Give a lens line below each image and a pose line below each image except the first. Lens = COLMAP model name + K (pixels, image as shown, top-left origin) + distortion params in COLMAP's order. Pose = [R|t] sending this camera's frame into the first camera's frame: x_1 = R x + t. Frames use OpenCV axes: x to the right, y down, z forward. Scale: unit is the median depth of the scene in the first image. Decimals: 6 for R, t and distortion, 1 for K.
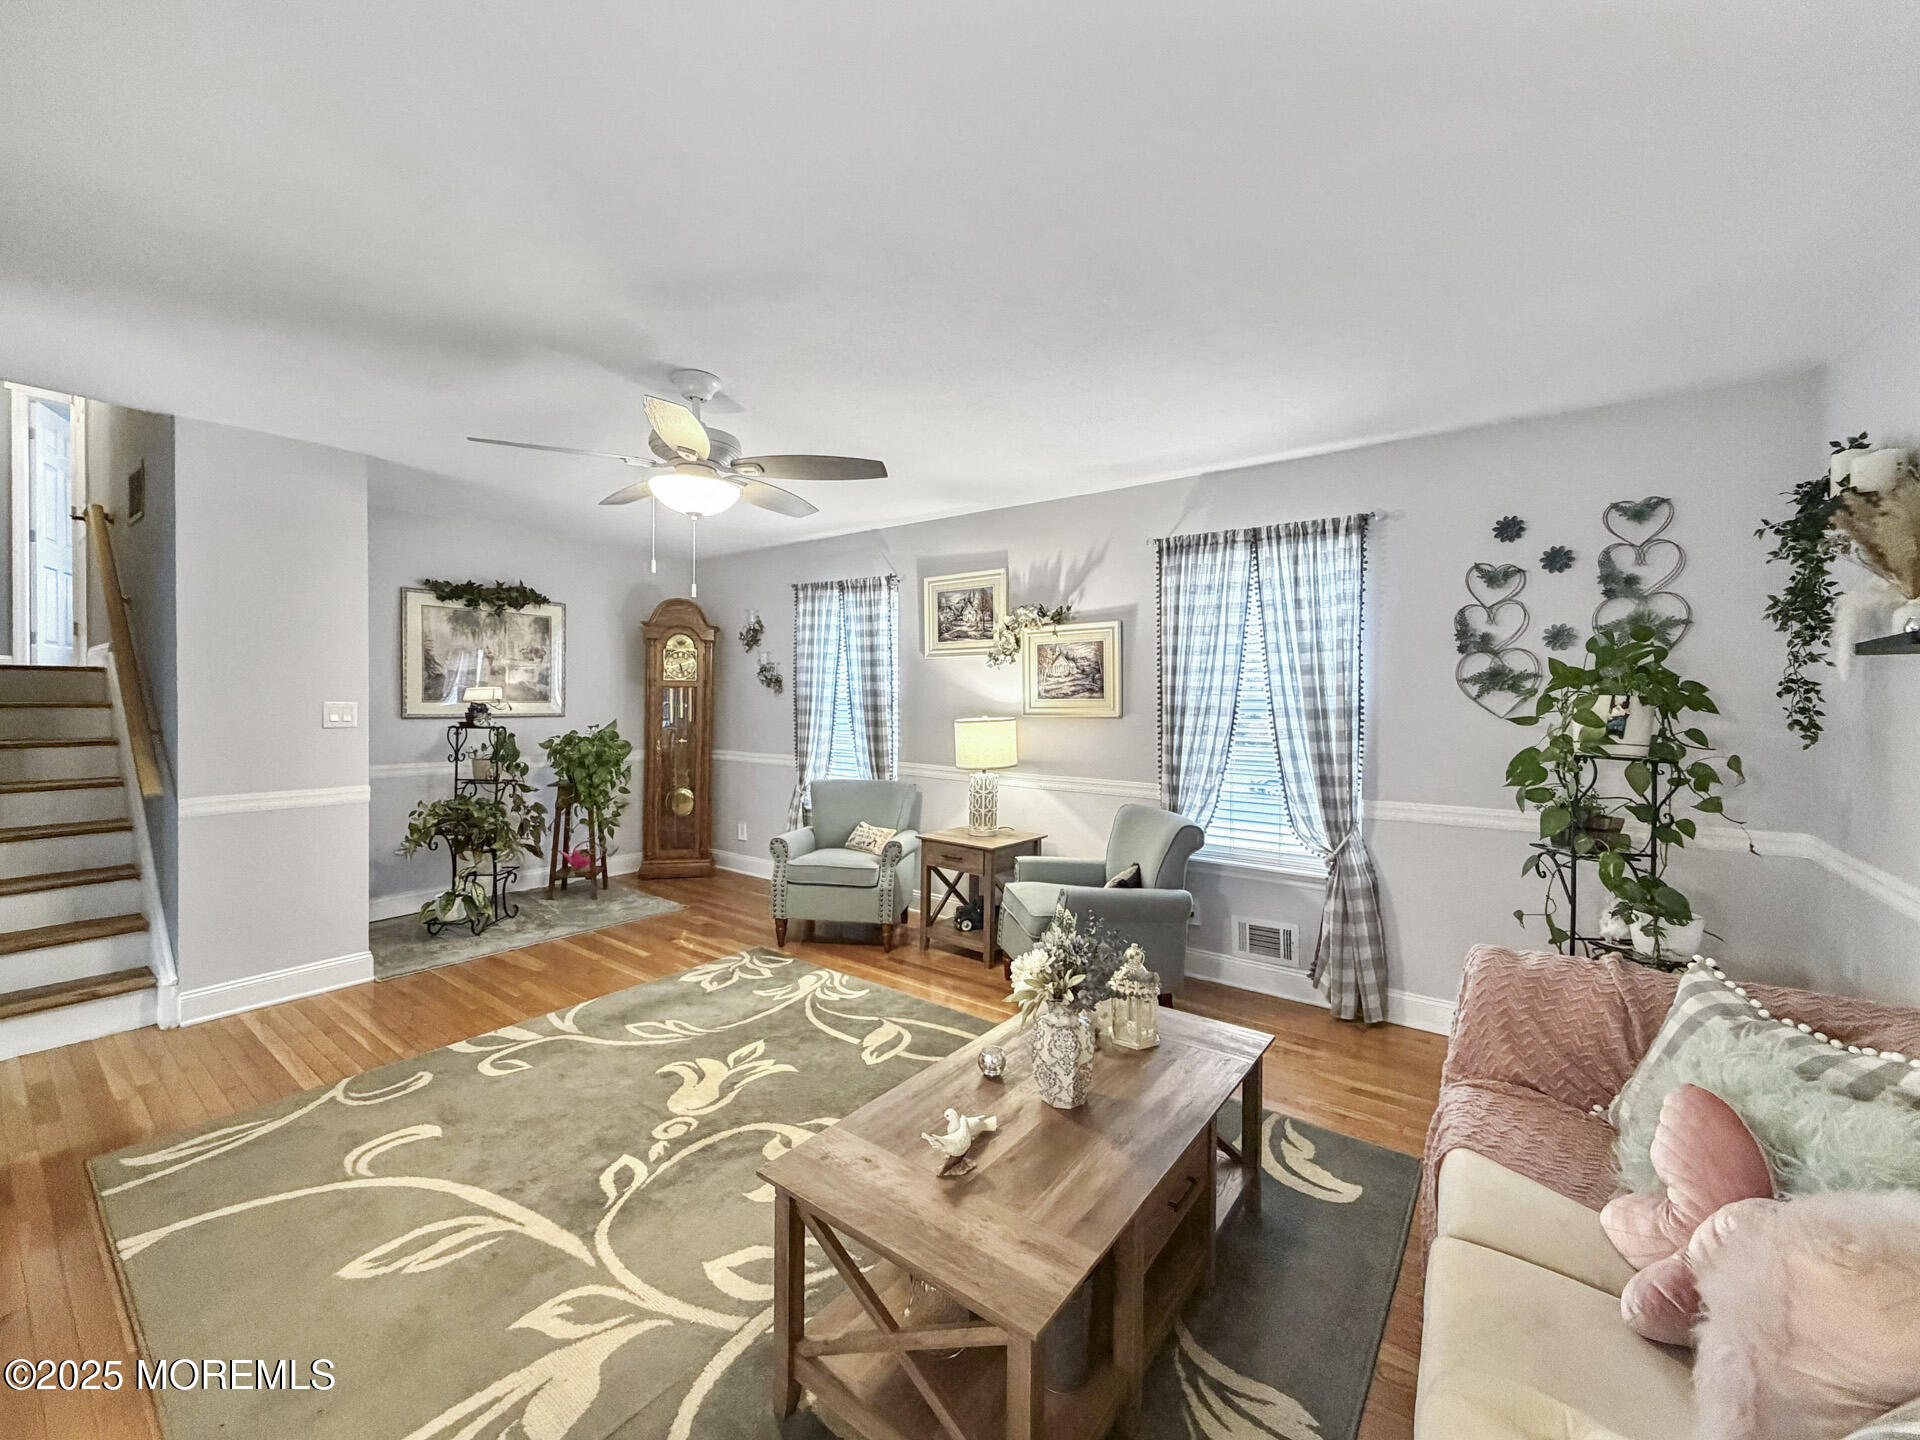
lens RADIAL K [[771.6, 0, 954.8], [0, 771.6, 704.6], [0, 0, 1]] dist [-0.000615, 0.000311]
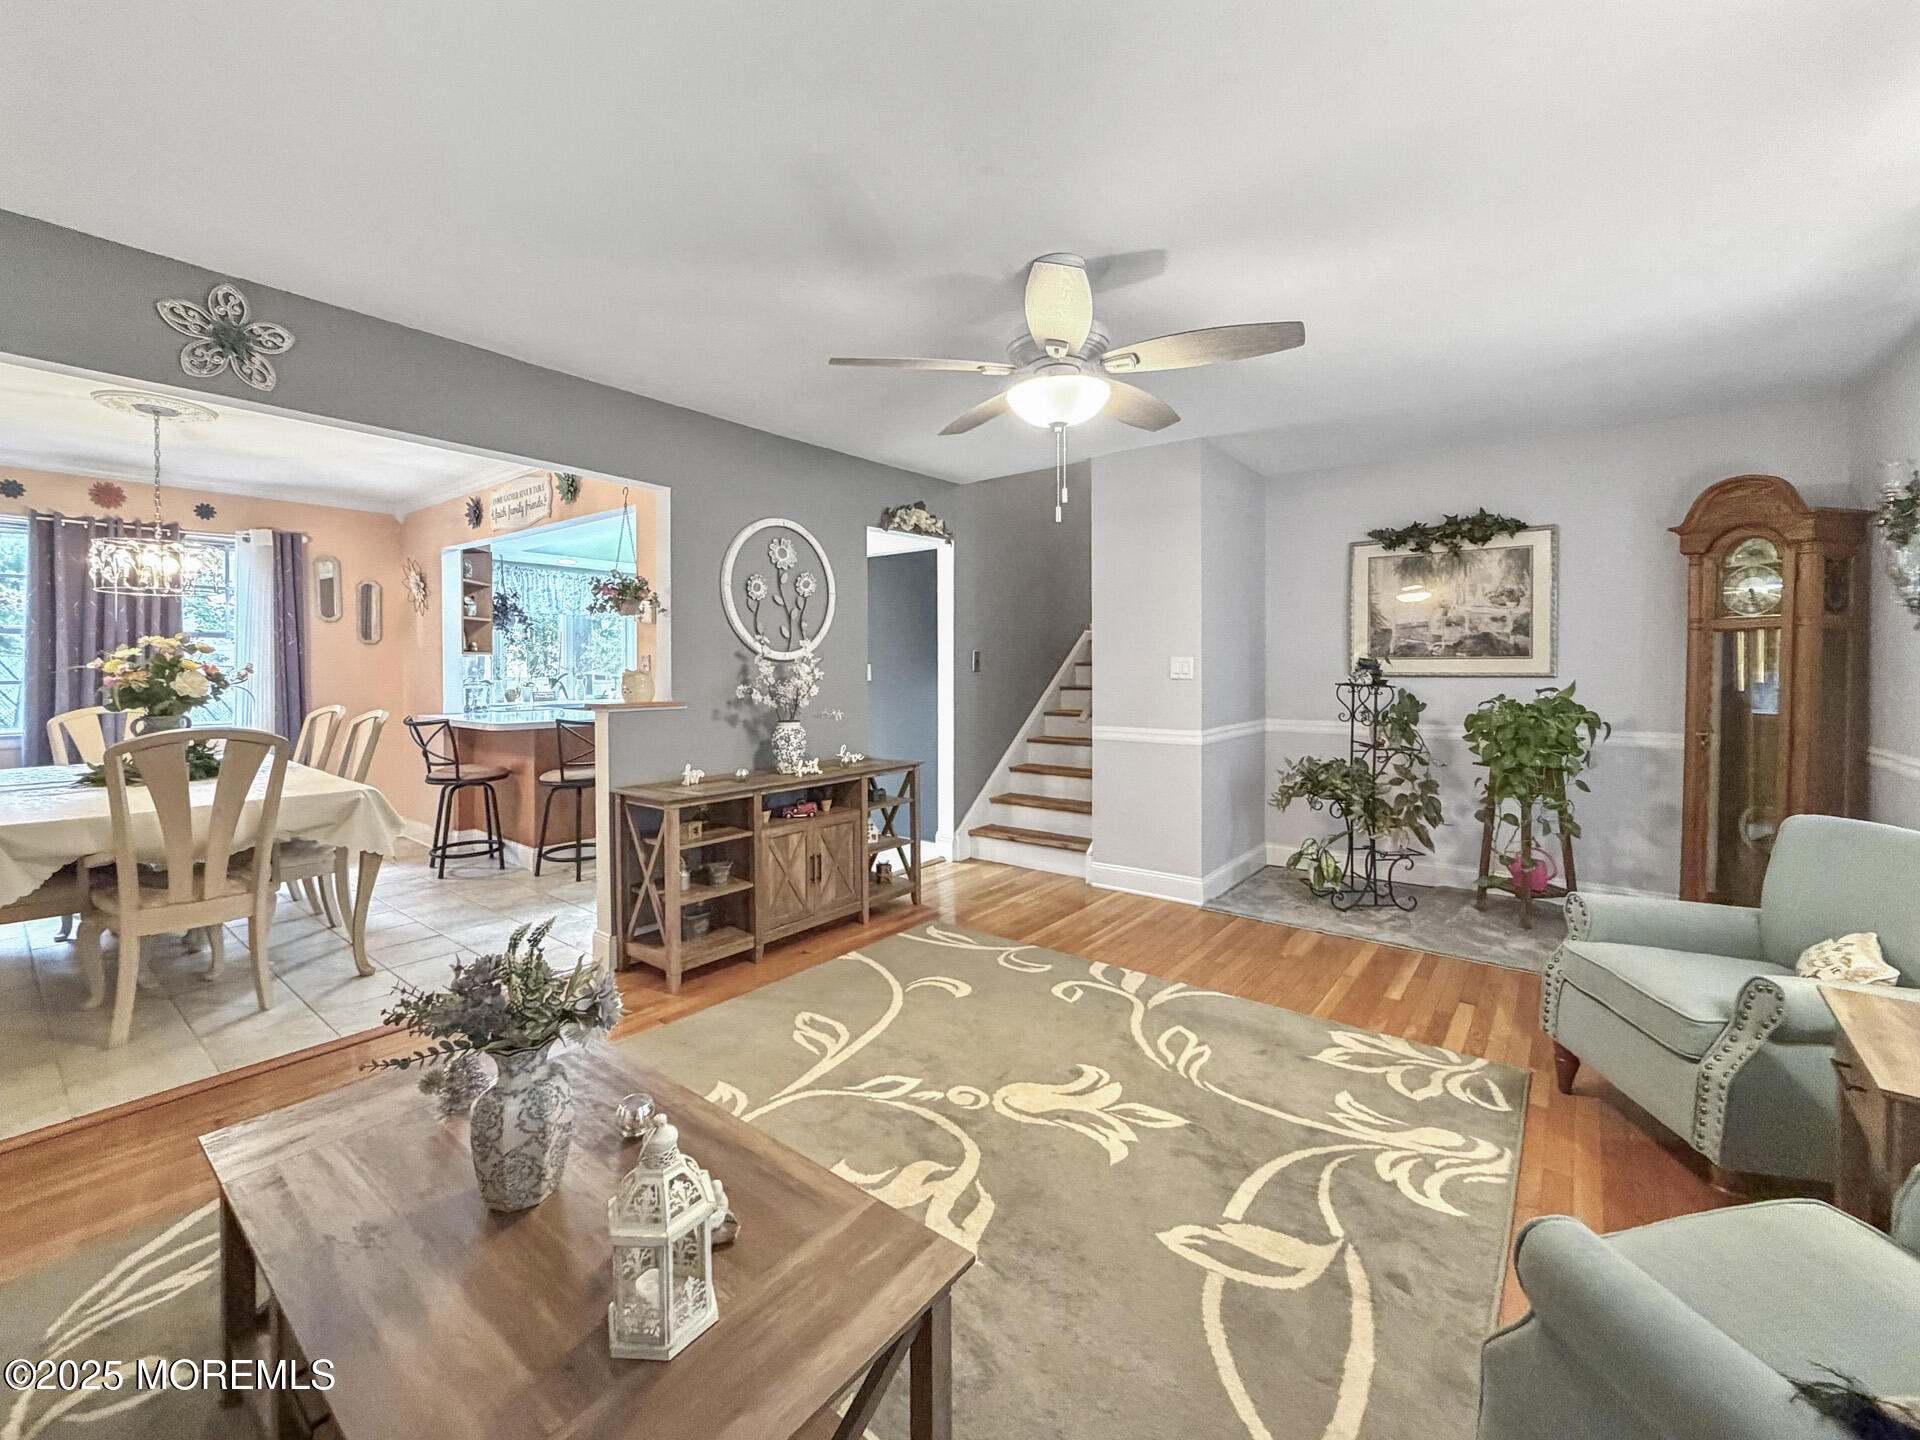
lens RADIAL K [[788.4, 0, 951.5], [0, 788.4, 677.2], [0, 0, 1]] dist [-0.001211, -0.000190]
pose [[-0.025390, 0.006561, -0.999656, 0.457918], [-0.005299, 0.999964, 0.006698, 0.022965], [0.999664, 0.005467, -0.025355, 0.769552]]
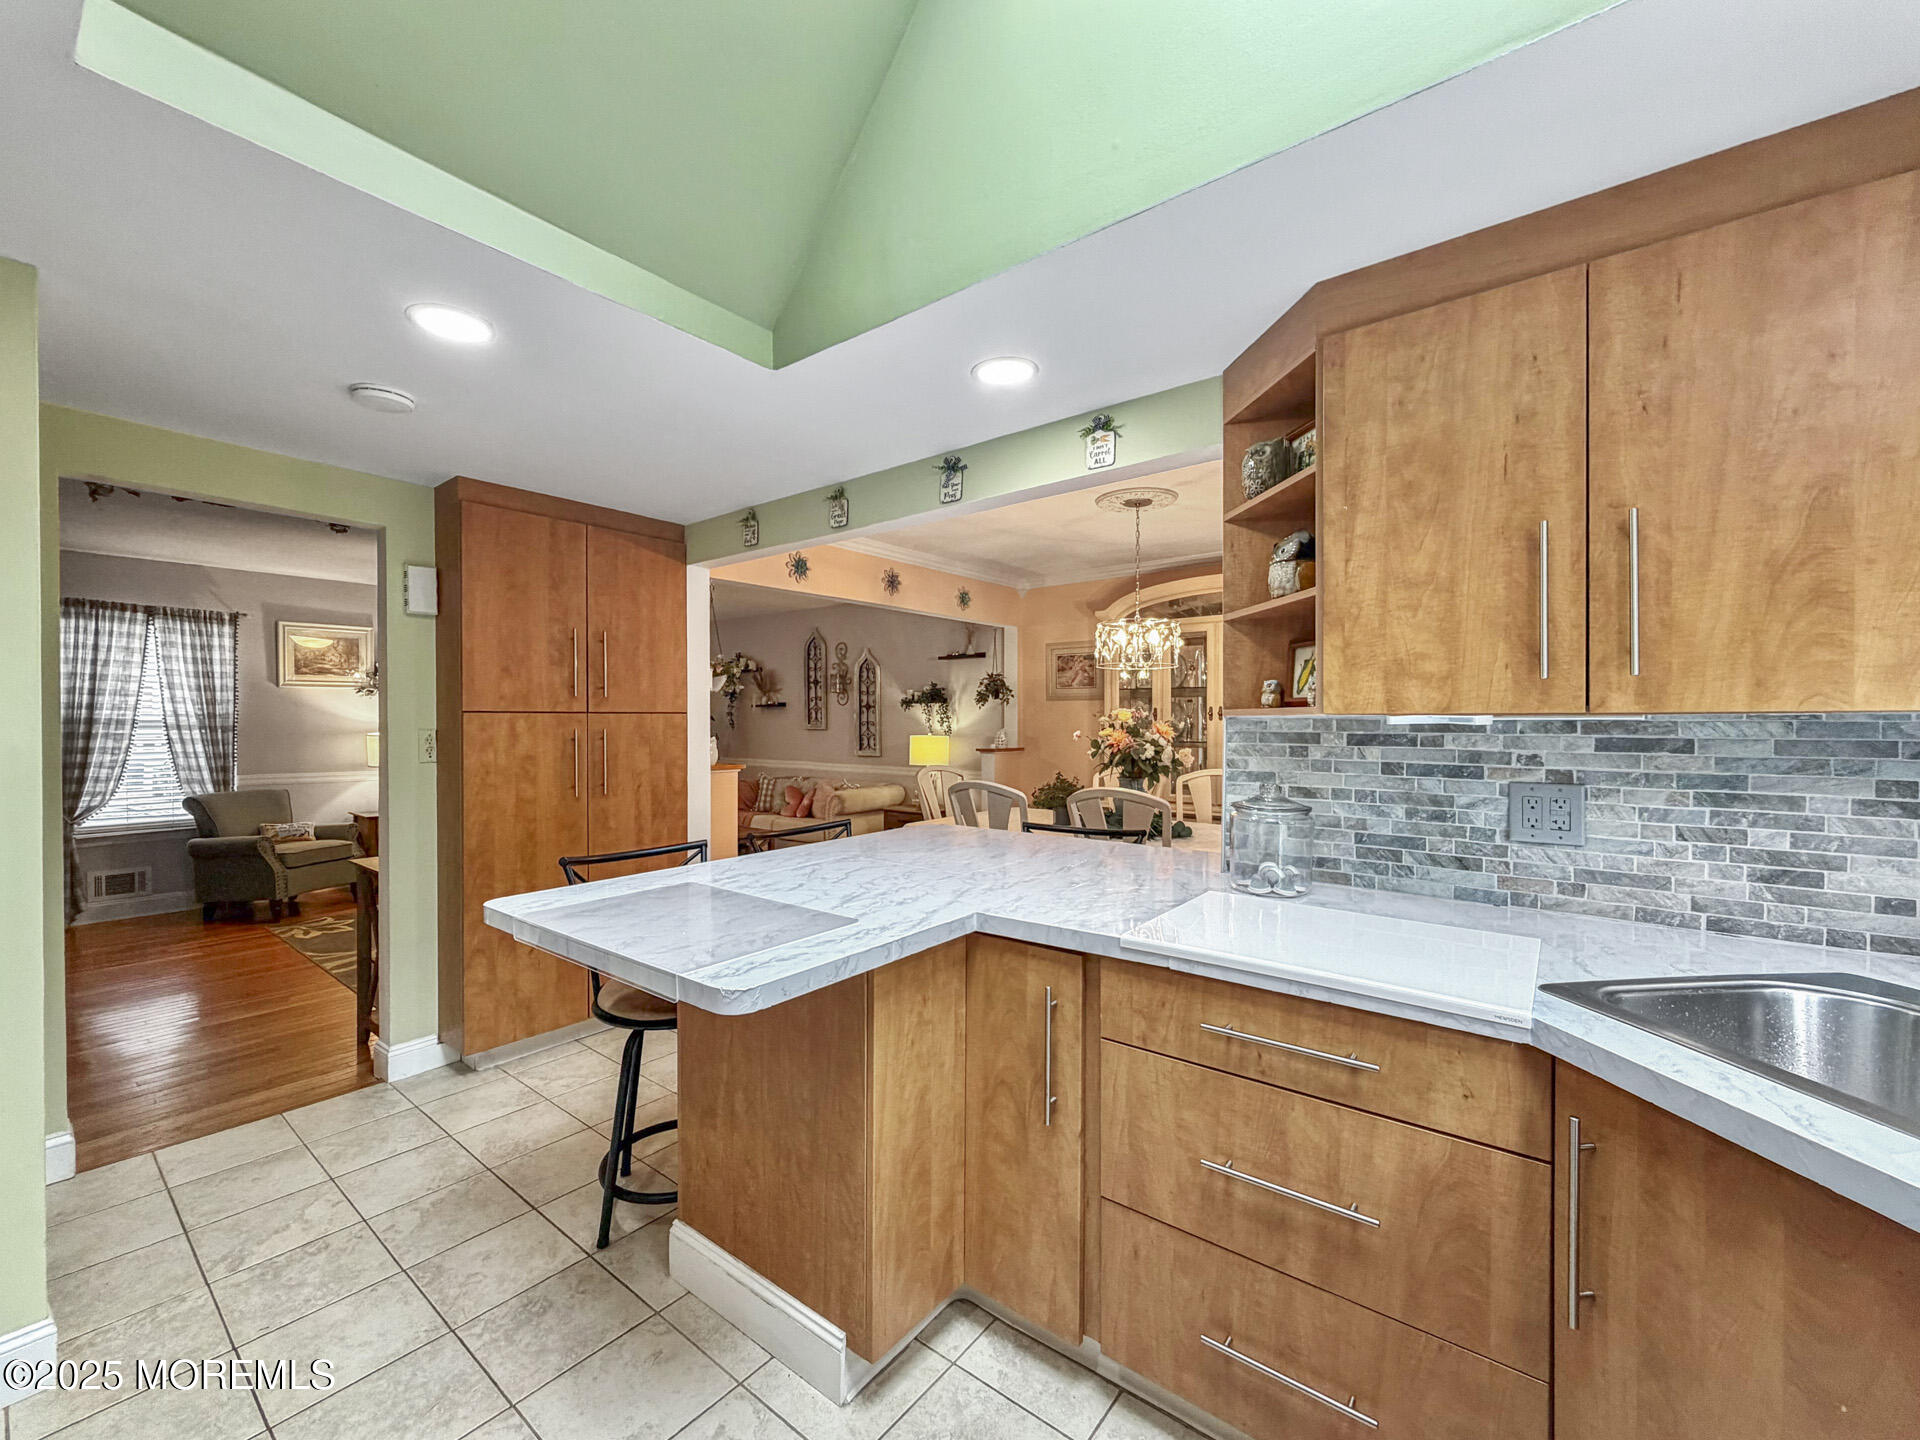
lens RADIAL K [[782.0, 0, 956.8], [0, 782.0, 722.6], [0, 0, 1]] dist [-0.000033, 0.000162]
pose [[0.021293, -0.013553, 0.999681, -1.910328], [0.009328, 0.999867, 0.013356, -0.016042], [-0.999730, 0.009041, 0.021417, -0.140978]]
